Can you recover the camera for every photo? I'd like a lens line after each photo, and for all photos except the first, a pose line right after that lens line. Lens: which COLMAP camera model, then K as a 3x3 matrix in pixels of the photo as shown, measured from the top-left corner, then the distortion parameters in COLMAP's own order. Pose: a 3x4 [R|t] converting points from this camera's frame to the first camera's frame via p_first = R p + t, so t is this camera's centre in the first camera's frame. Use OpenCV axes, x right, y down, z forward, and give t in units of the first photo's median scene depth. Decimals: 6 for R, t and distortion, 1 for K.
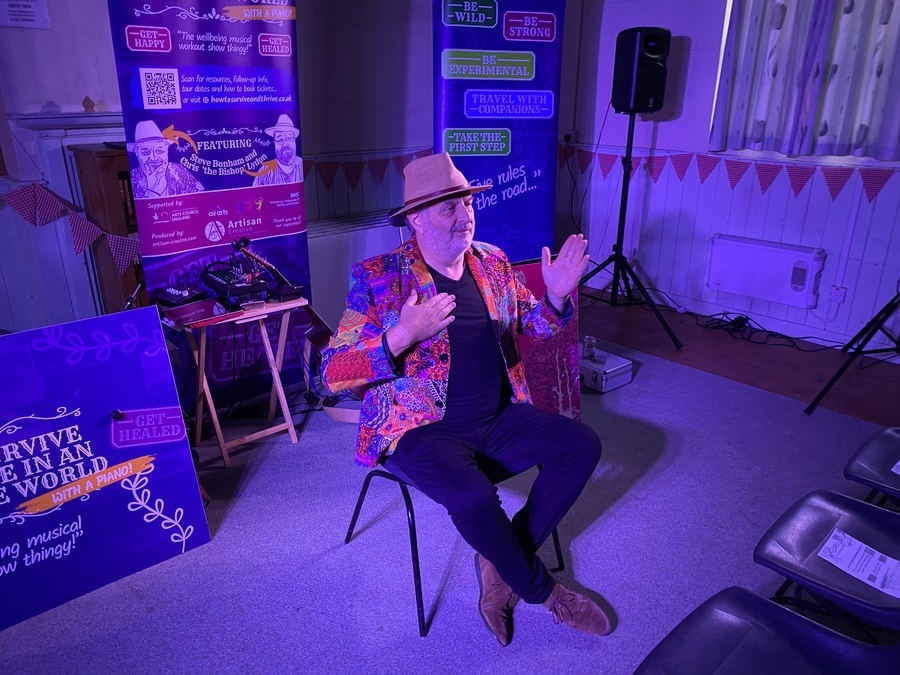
lens RADIAL K [[696.5, 0, 464.9], [0, 696.5, 342.5], [0, 0, 1]] dist [0.028876, -0.029067]
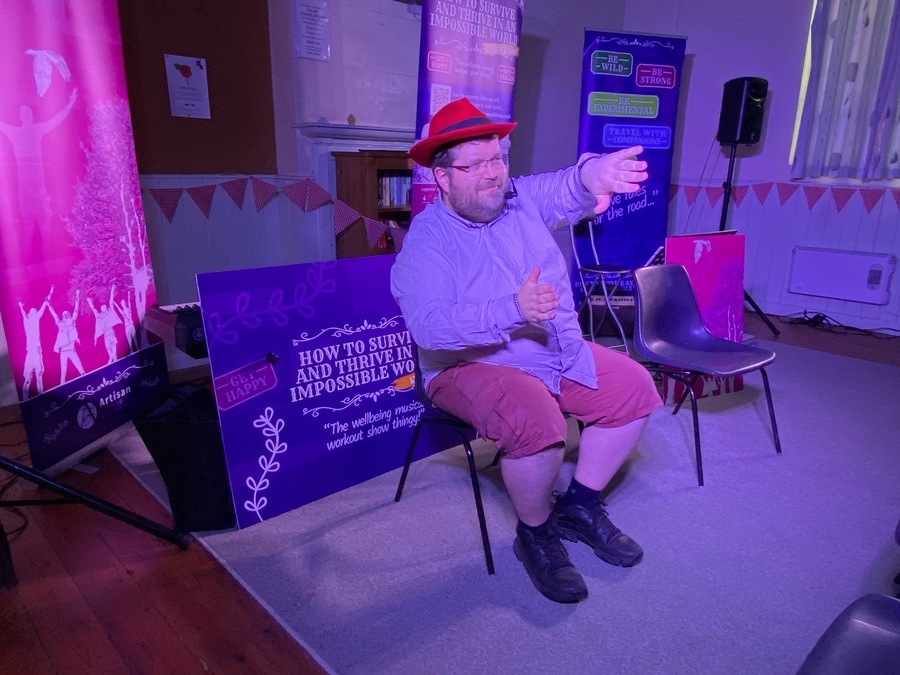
lens RADIAL K [[635.5, 0, 450.0], [0, 635.5, 337.6], [0, 0, 1]] dist [0.066035, -0.056720]
pose [[0.999884, 0.015072, -0.002254, -0.386234], [-0.015218, 0.995301, -0.095624, 0.193758], [0.000802, 0.095648, 0.995415, -0.162550]]
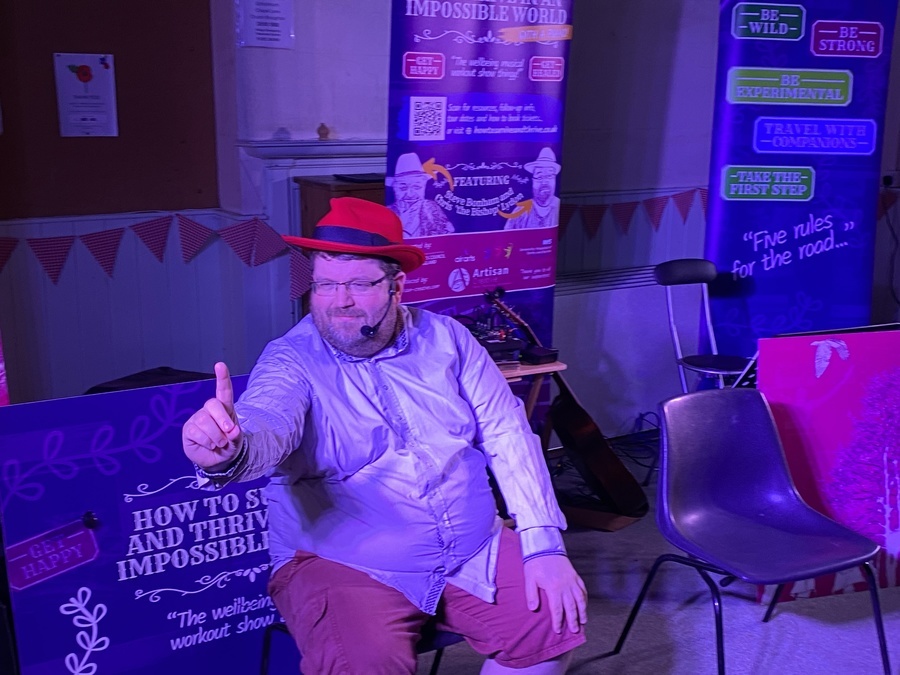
lens RADIAL K [[1110.2, 0, 471.5], [0, 1110.2, 351.4], [0, 0, 1]] dist [0.076350, 0.000000]
pose [[0.981948, 0.052455, -0.181734, -0.100164], [-0.075367, 0.989719, -0.121556, 0.095064], [0.173490, 0.133058, 0.975806, -0.319275]]
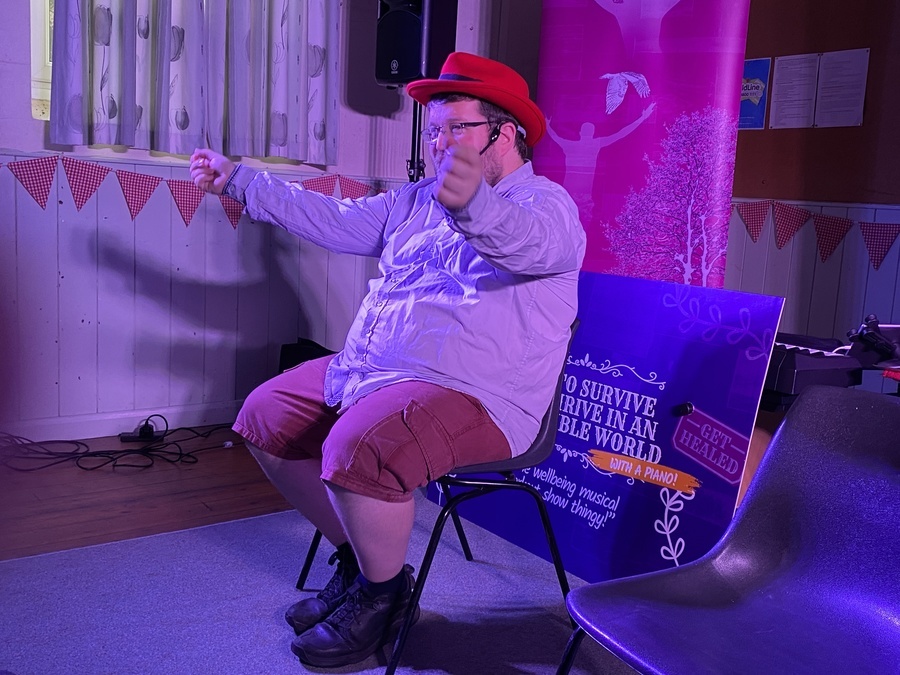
lens RADIAL K [[934.7, 0, 479.6], [0, 934.7, 343.0], [0, 0, 1]] dist [0.068880, 0.000000]
pose [[-0.087767, 0.147187, -0.985207, 0.451252], [-0.412081, 0.895066, 0.170430, -0.038711], [0.906910, 0.420943, -0.017904, 0.606472]]
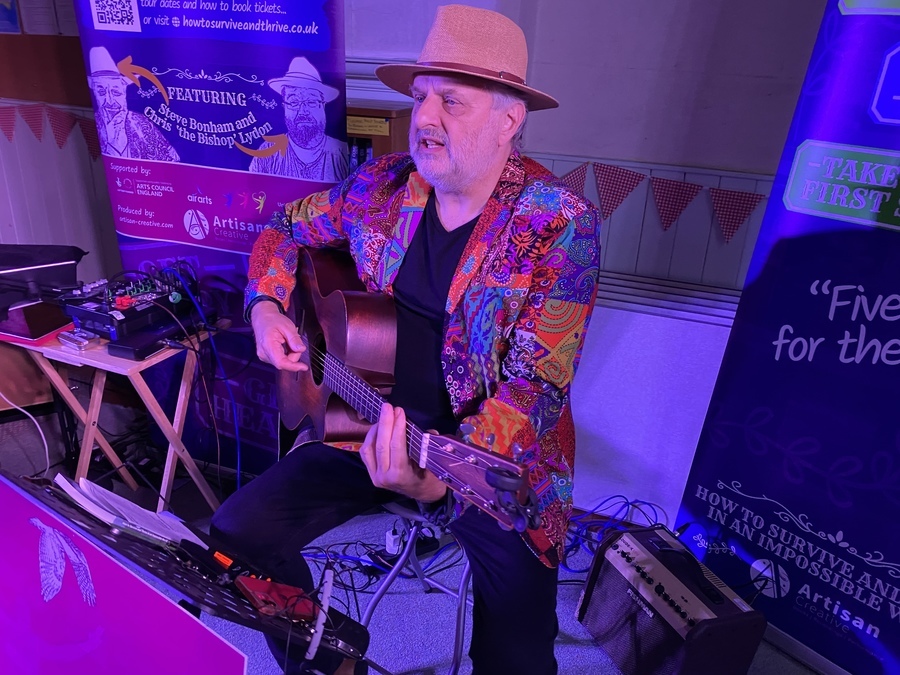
lens RADIAL K [[699.2, 0, 450.2], [0, 699.2, 332.8], [0, 0, 1]] dist [0.002144, 0.004261]
pose [[0.422932, 0.349338, -0.836117, 0.366681], [-0.368557, 0.909250, 0.193467, -0.304755], [0.827825, 0.226333, 0.513302, 0.945073]]
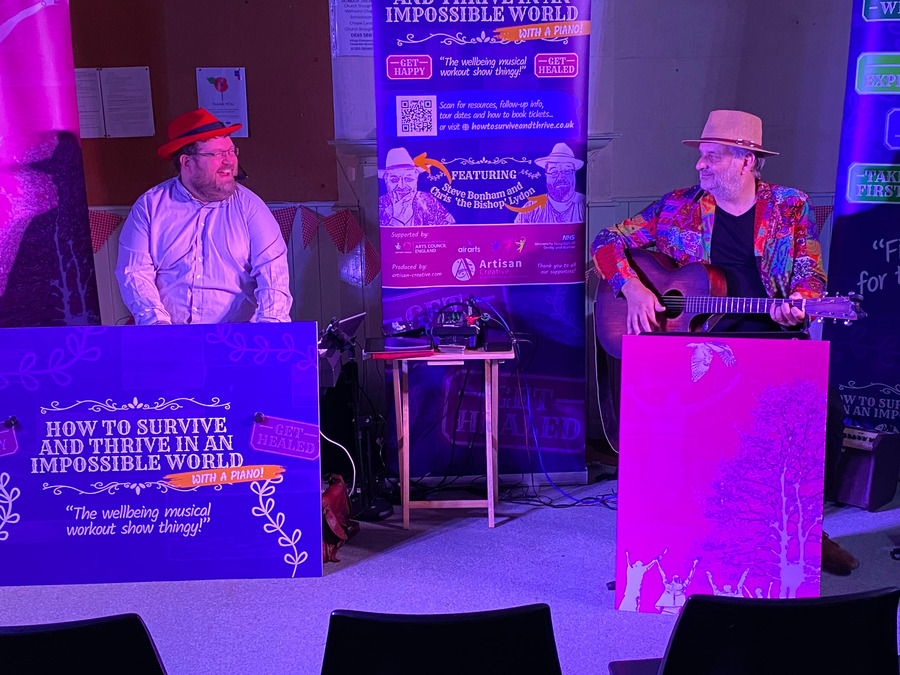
lens RADIAL K [[1242.5, 0, 472.5], [0, 1242.5, 361.0], [0, 0, 1]] dist [0.111252, 0.000000]
pose [[0.751379, 0.123304, -0.648248, 0.737782], [-0.215856, 0.974267, -0.064881, 0.057584], [0.623567, 0.188678, 0.758660, -0.179729]]
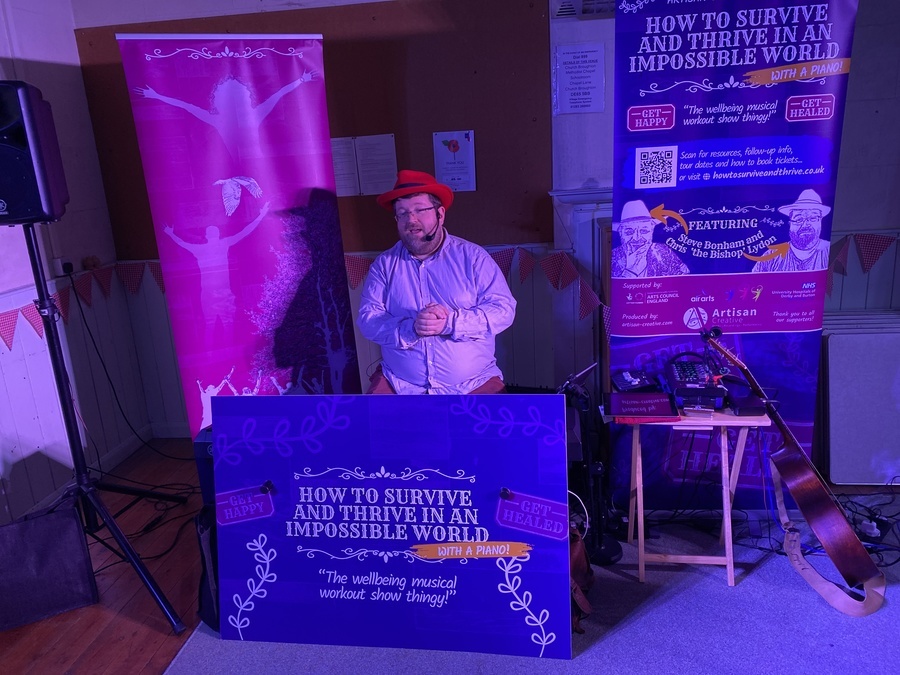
lens RADIAL K [[696.5, 0, 444.4], [0, 696.5, 331.2], [0, 0, 1]] dist [0.028876, -0.029067]
pose [[0.620111, 0.155991, -0.768849, 0.142399], [-0.218943, 0.975504, 0.021332, -0.098570], [0.753343, 0.155106, 0.639074, 0.204436]]
